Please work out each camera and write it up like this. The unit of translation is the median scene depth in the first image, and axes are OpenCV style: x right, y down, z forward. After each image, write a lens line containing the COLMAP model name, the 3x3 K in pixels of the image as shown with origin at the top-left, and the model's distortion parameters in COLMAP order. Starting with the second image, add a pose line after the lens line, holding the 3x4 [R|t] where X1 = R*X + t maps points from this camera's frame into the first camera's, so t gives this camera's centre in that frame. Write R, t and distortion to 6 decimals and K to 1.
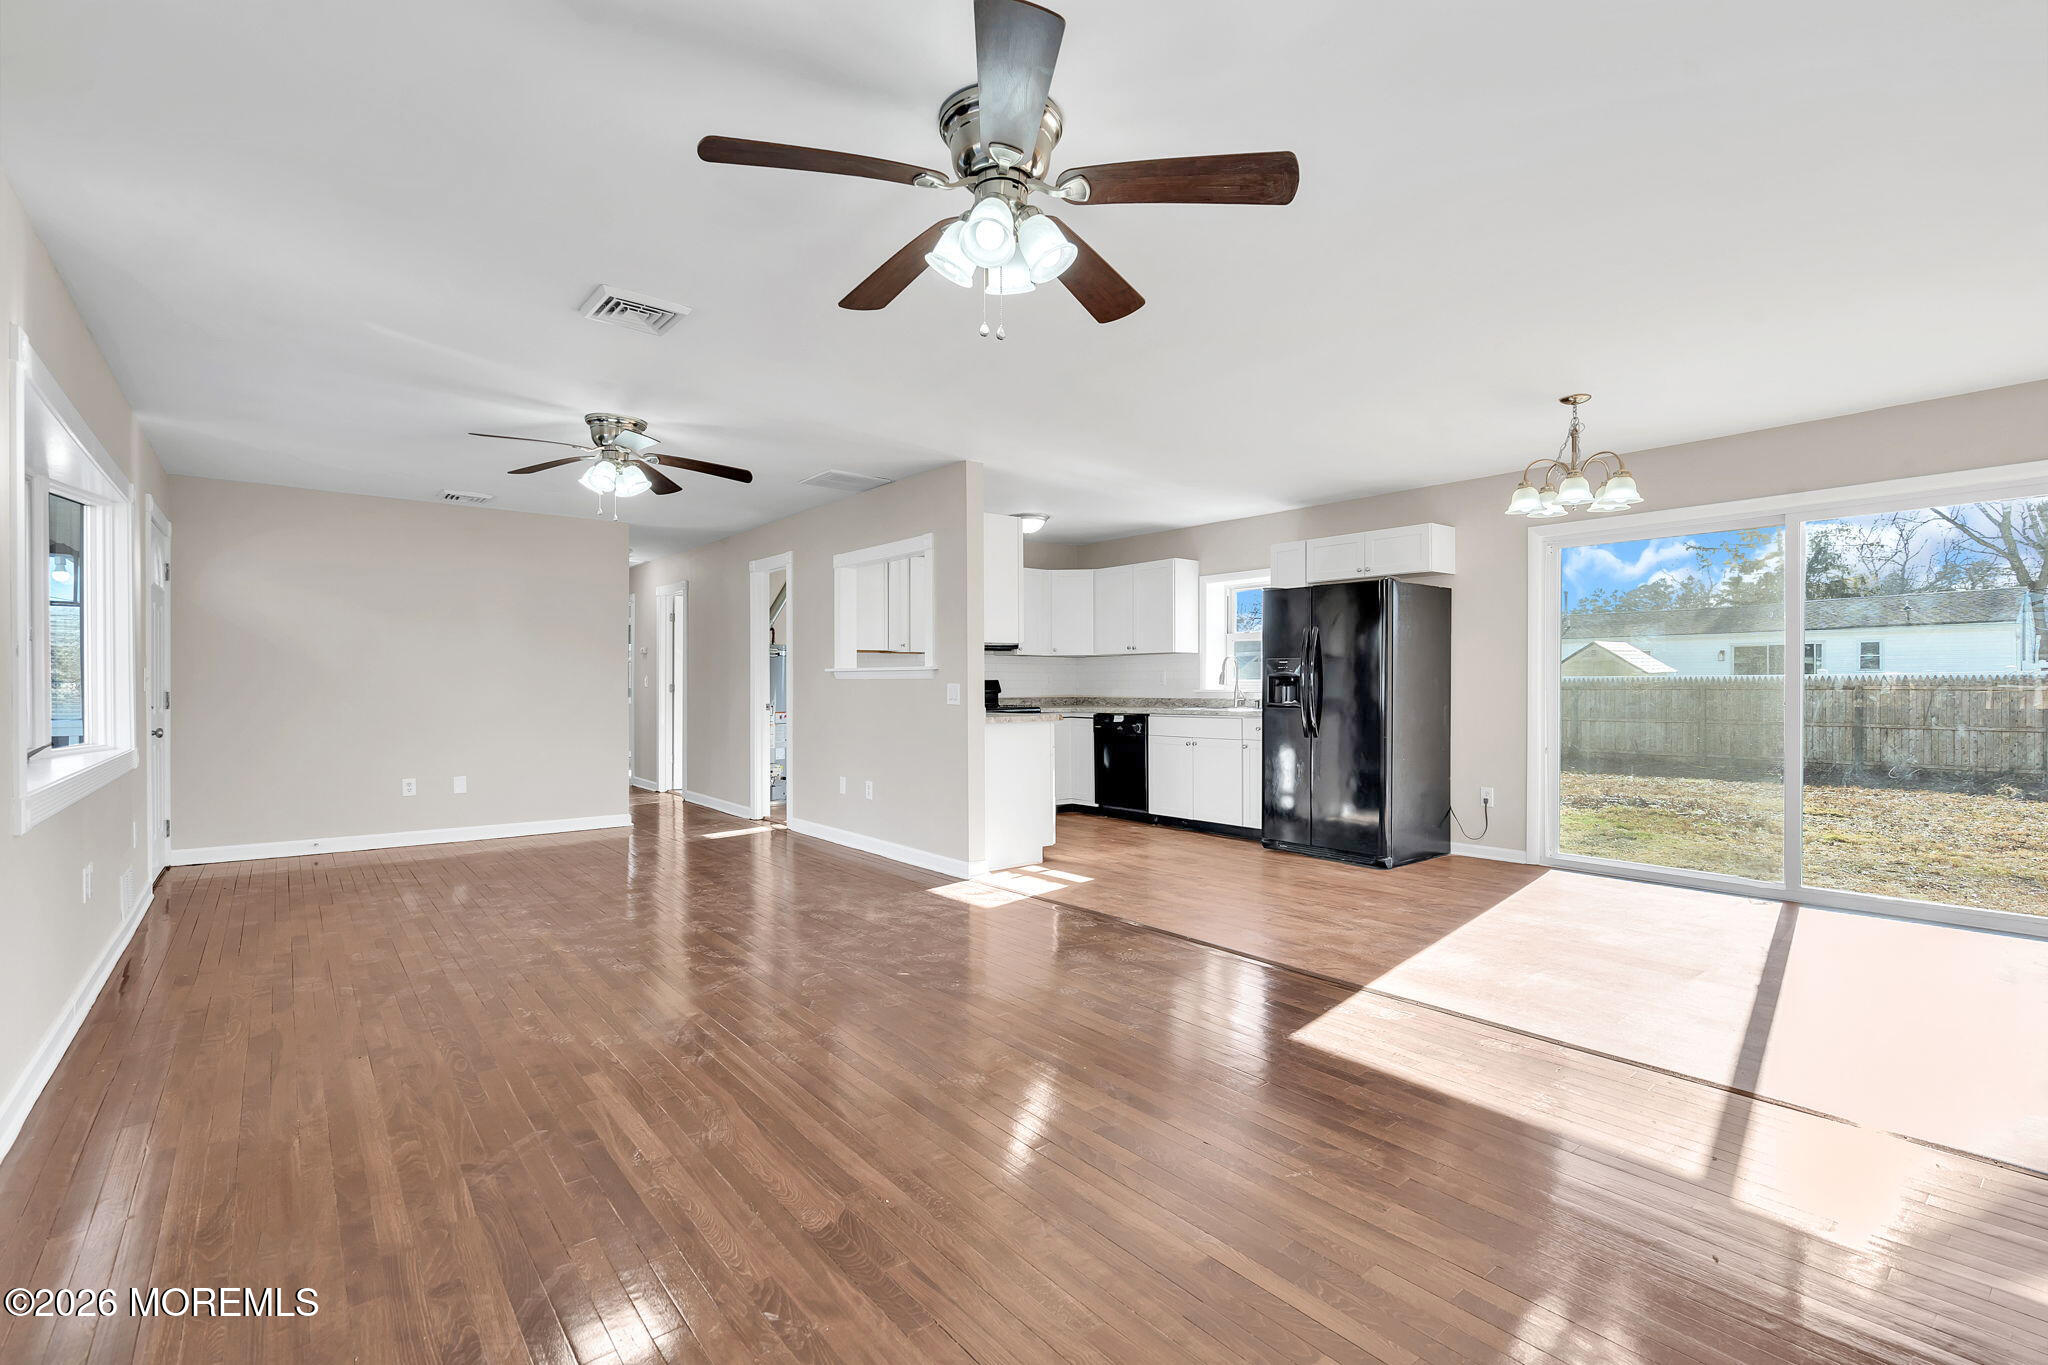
lens RADIAL K [[922.2, 0, 1024.9], [0, 922.2, 691.0], [0, 0, 1]] dist [-0.003196, 0.000811]
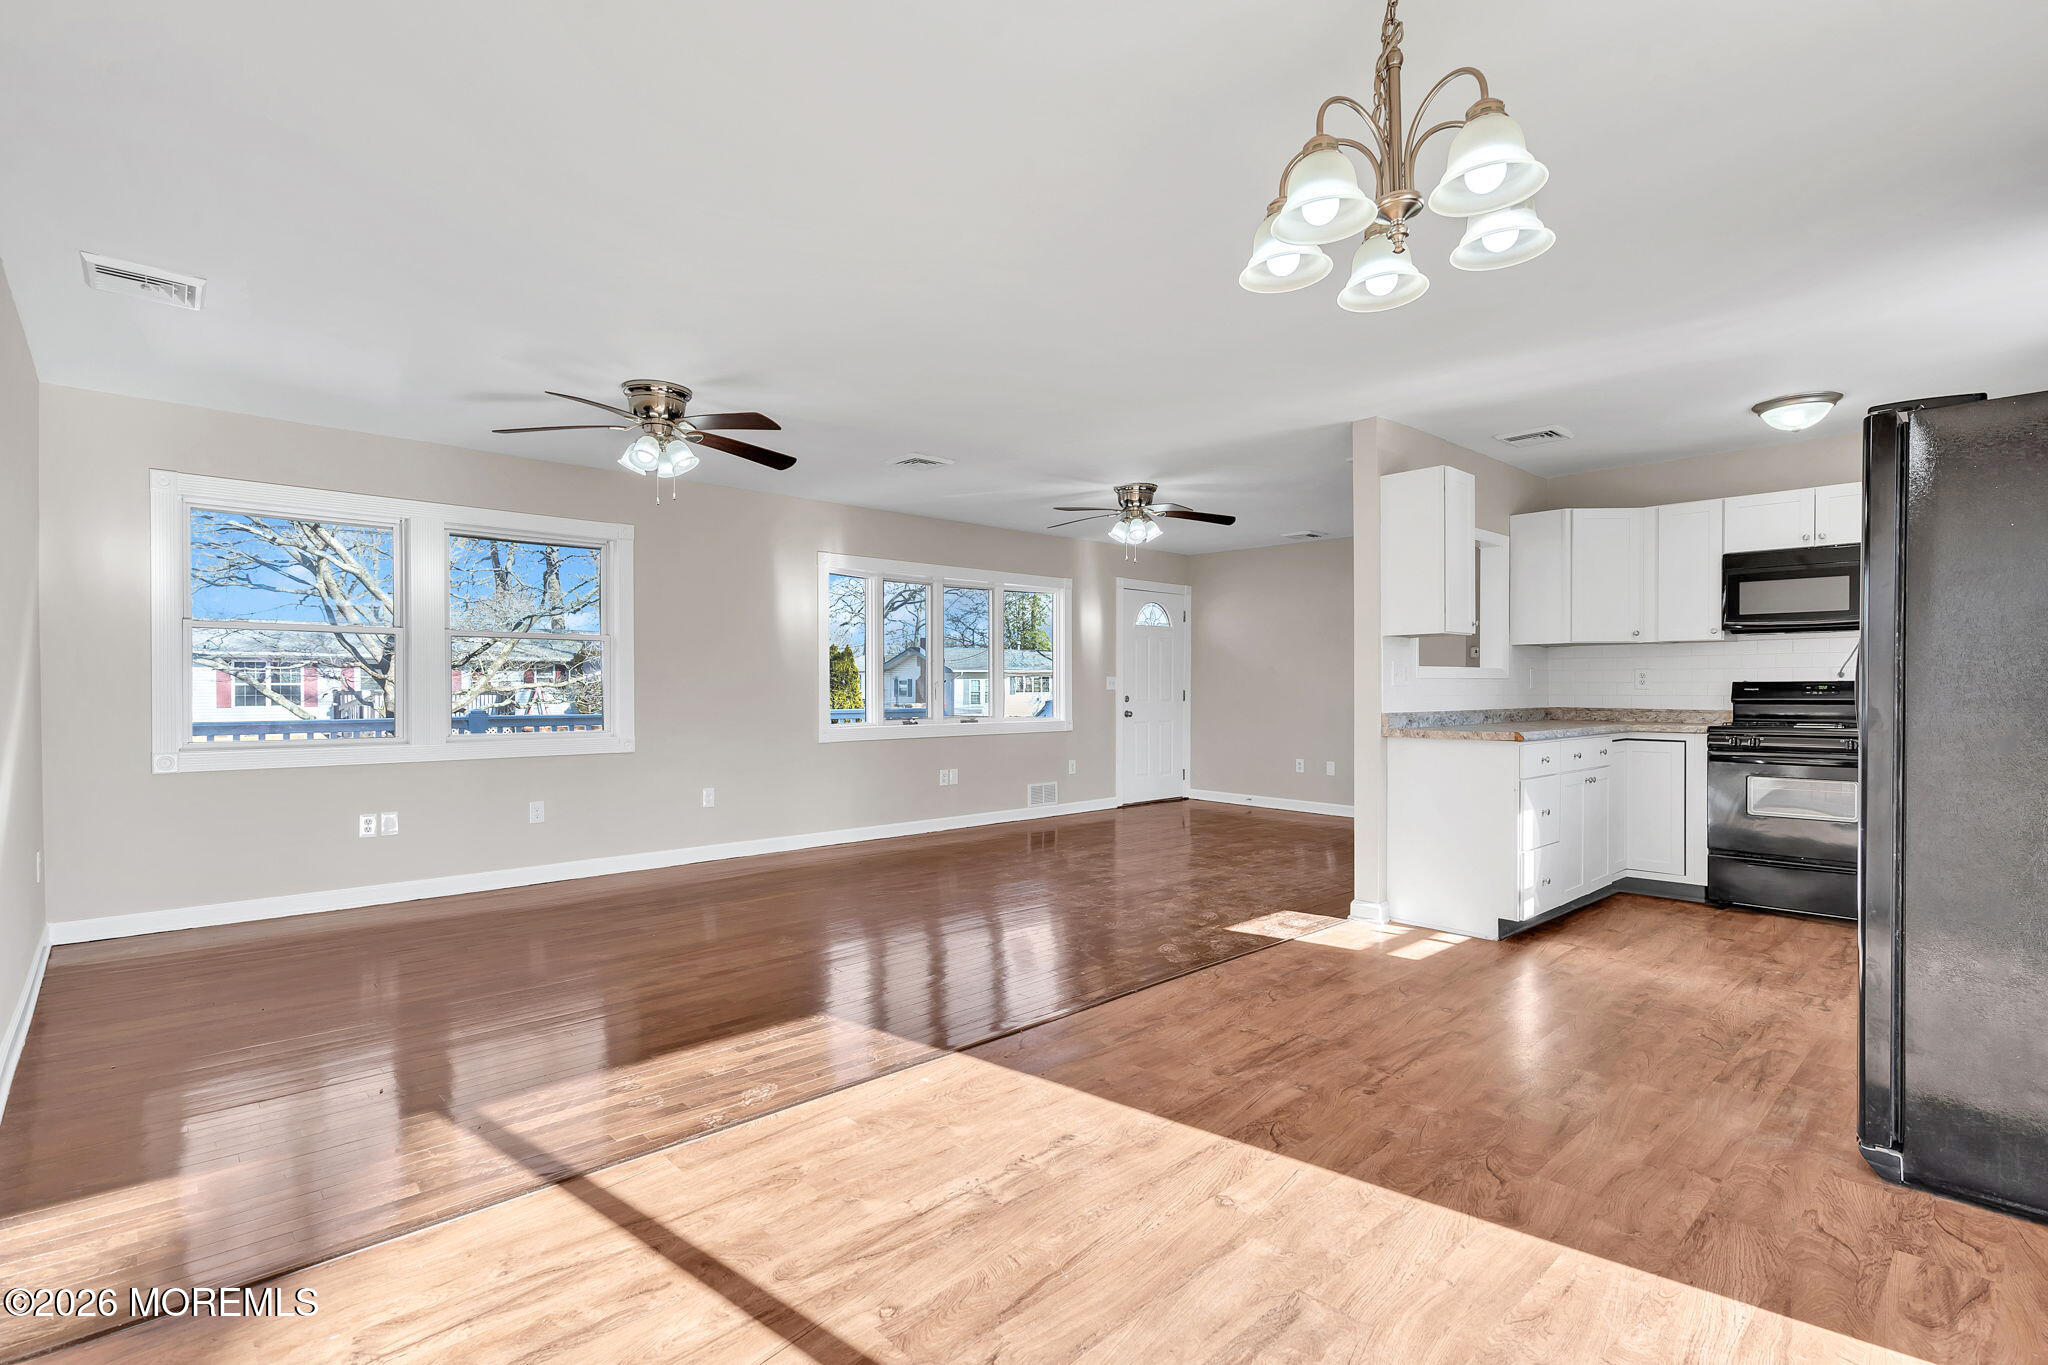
lens RADIAL K [[966.2, 0, 1029.8], [0, 966.2, 690.2], [0, 0, 1]] dist [-0.003016, -0.000055]
pose [[0.074972, 0.006692, -0.997163, 0.650734], [-0.006545, 0.999959, 0.006218, -0.007174], [0.997164, 0.006061, 0.075012, 0.522413]]
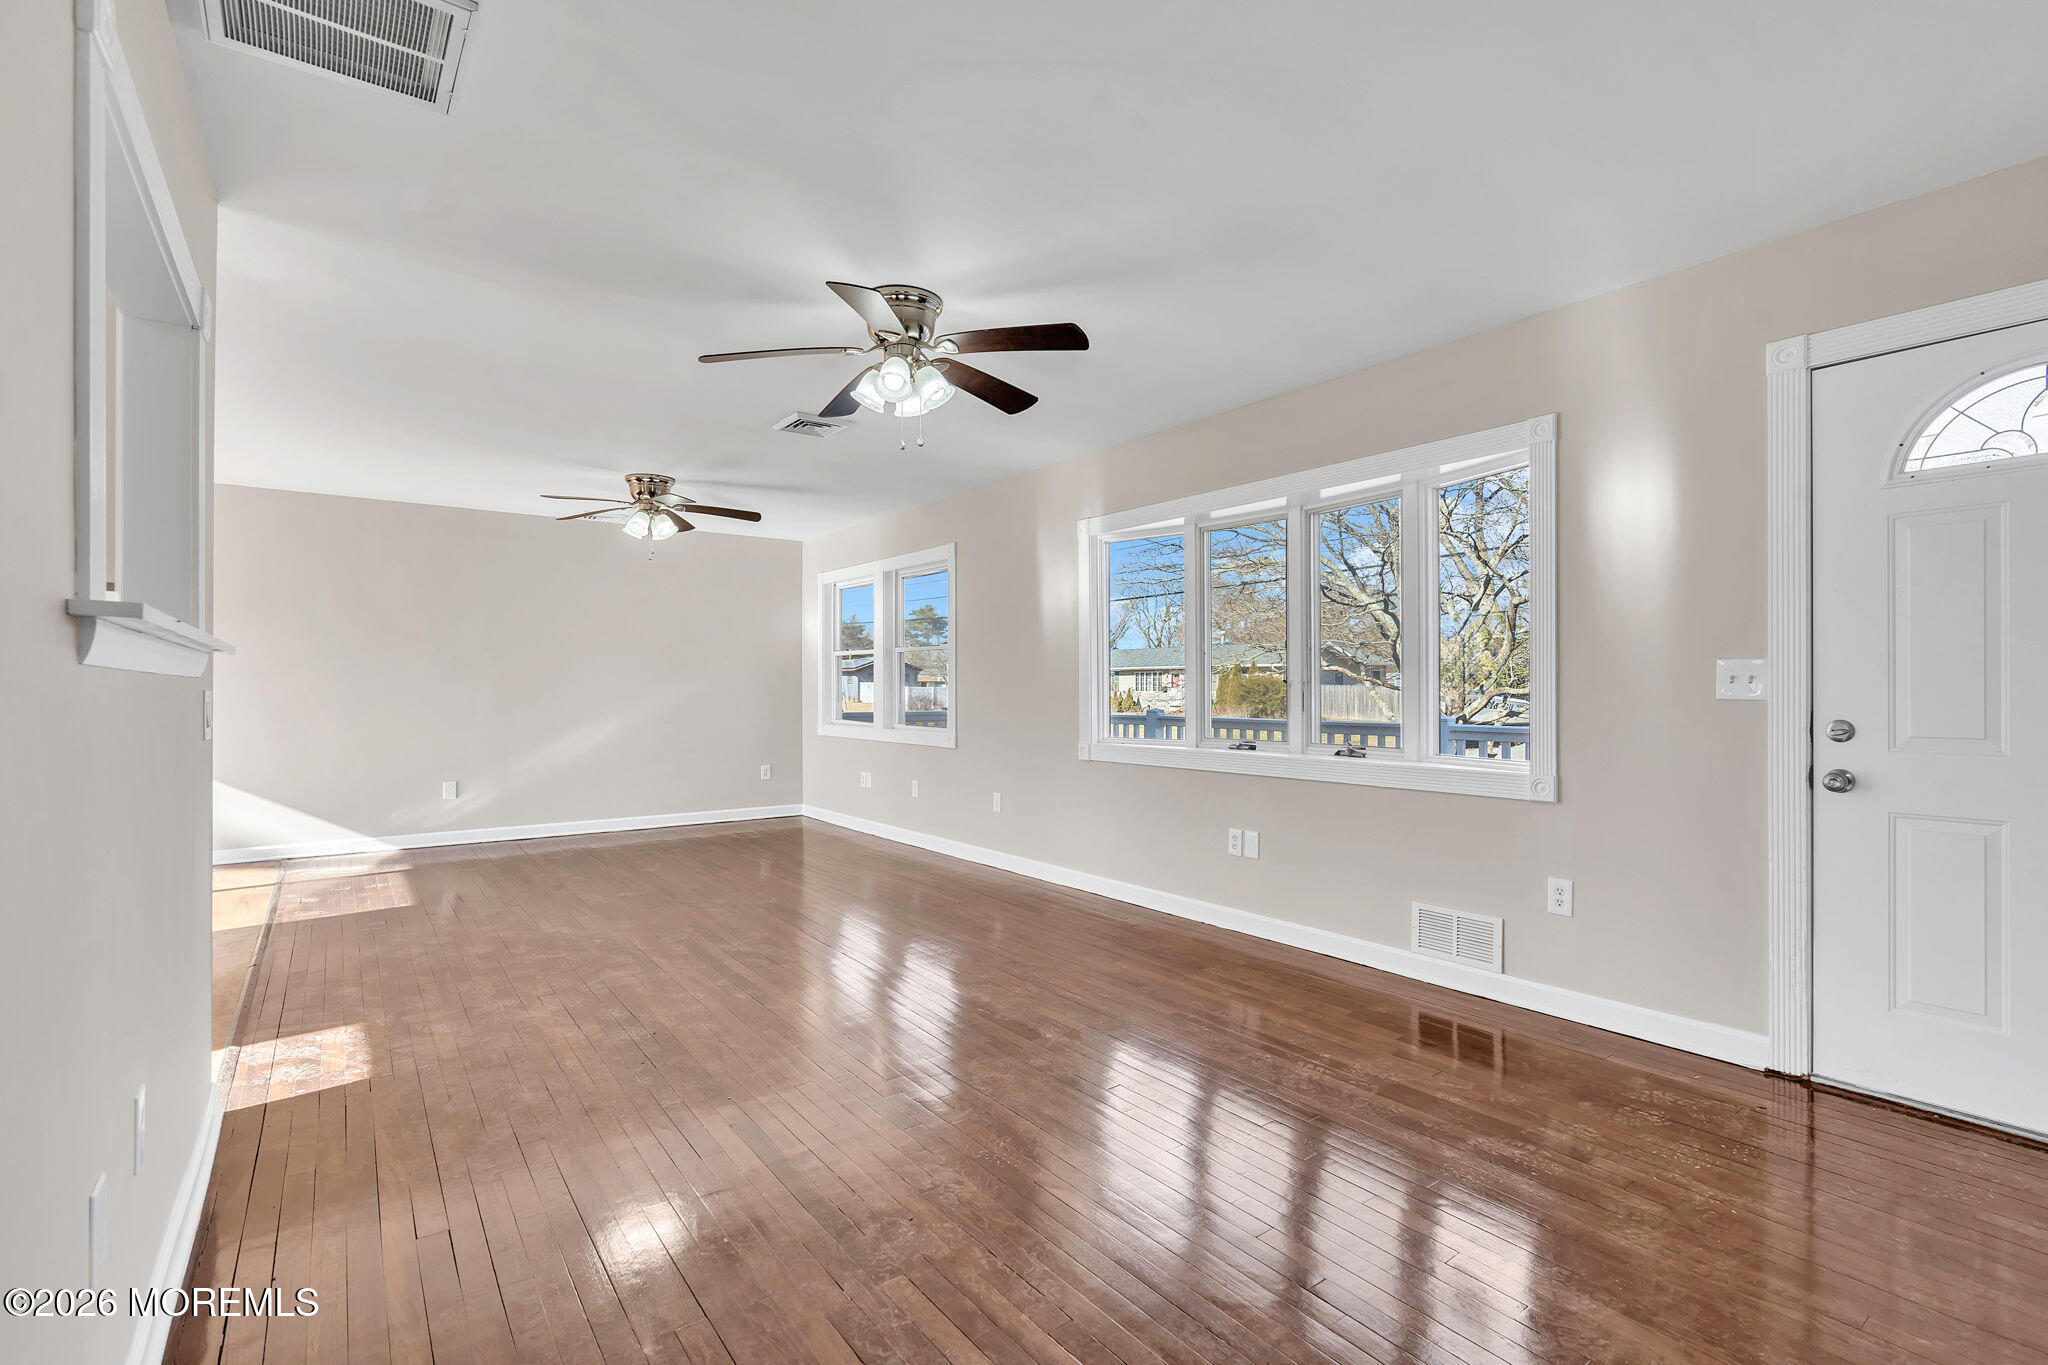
lens RADIAL K [[922.2, 0, 1024.9], [0, 922.2, 691.0], [0, 0, 1]] dist [-0.003196, 0.000811]
pose [[-0.999376, 0.003451, 0.035163, -0.391207], [0.003705, 0.999967, 0.007185, -0.007992], [-0.035137, 0.007310, -0.999356, 1.177083]]
